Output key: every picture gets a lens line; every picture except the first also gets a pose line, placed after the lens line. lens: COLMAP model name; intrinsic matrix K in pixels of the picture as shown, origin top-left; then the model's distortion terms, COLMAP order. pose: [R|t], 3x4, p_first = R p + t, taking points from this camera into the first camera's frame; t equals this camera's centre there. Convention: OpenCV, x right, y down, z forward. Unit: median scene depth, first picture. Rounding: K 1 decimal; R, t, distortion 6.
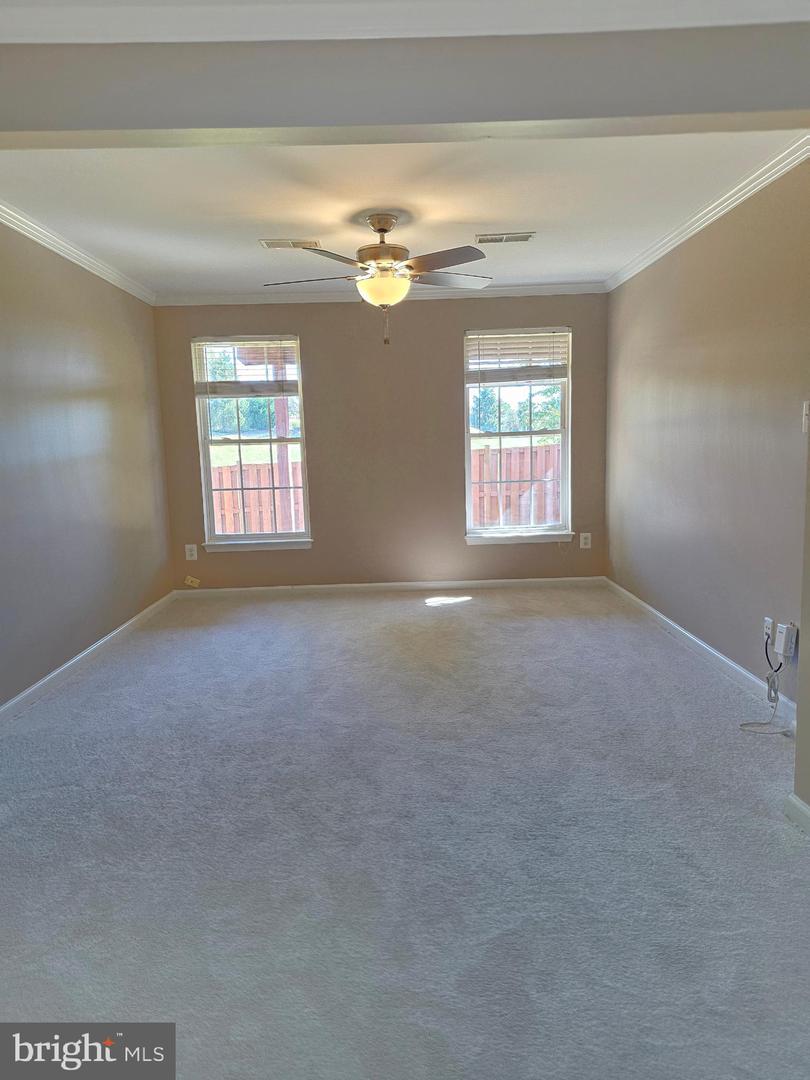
lens RADIAL K [[708.0, 0, 401.9], [0, 708.0, 543.8], [0, 0, 1]] dist [0.067099, -0.032497]
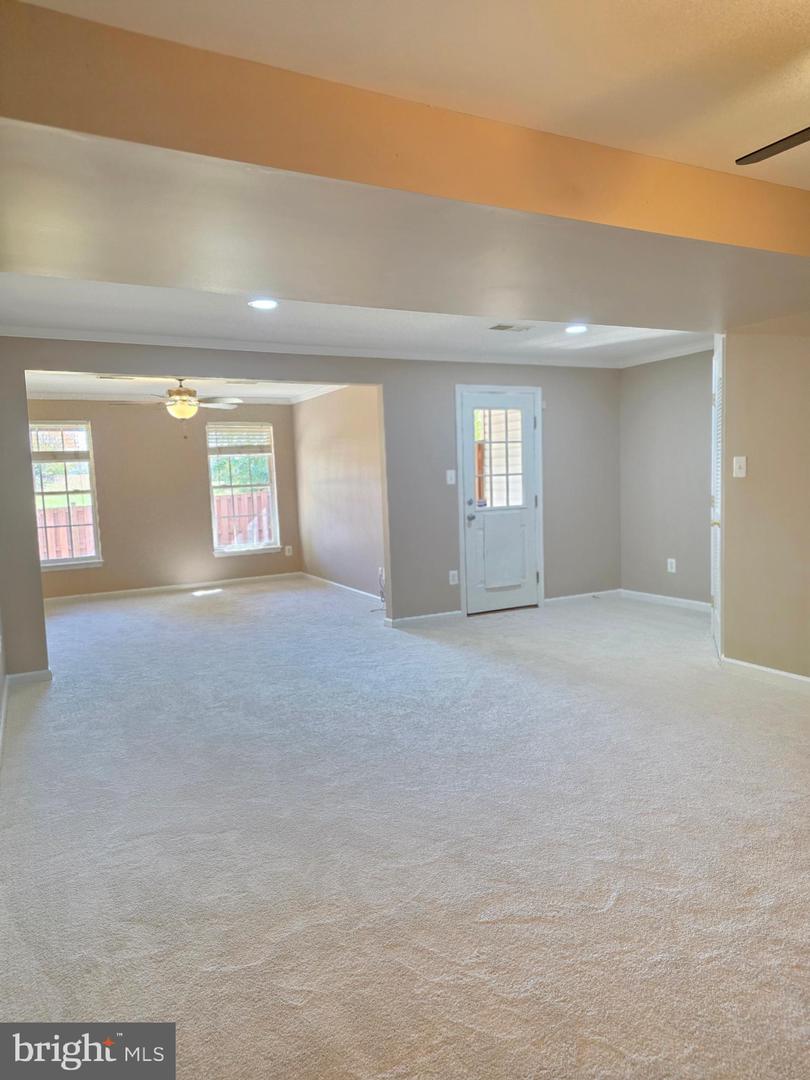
lens RADIAL K [[708.0, 0, 401.9], [0, 708.0, 543.8], [0, 0, 1]] dist [0.067099, -0.032497]
pose [[0.896551, -0.044458, 0.440704, -0.227187], [0.075835, 0.995666, -0.053834, 0.087328], [-0.436401, 0.081686, 0.896037, -0.578630]]
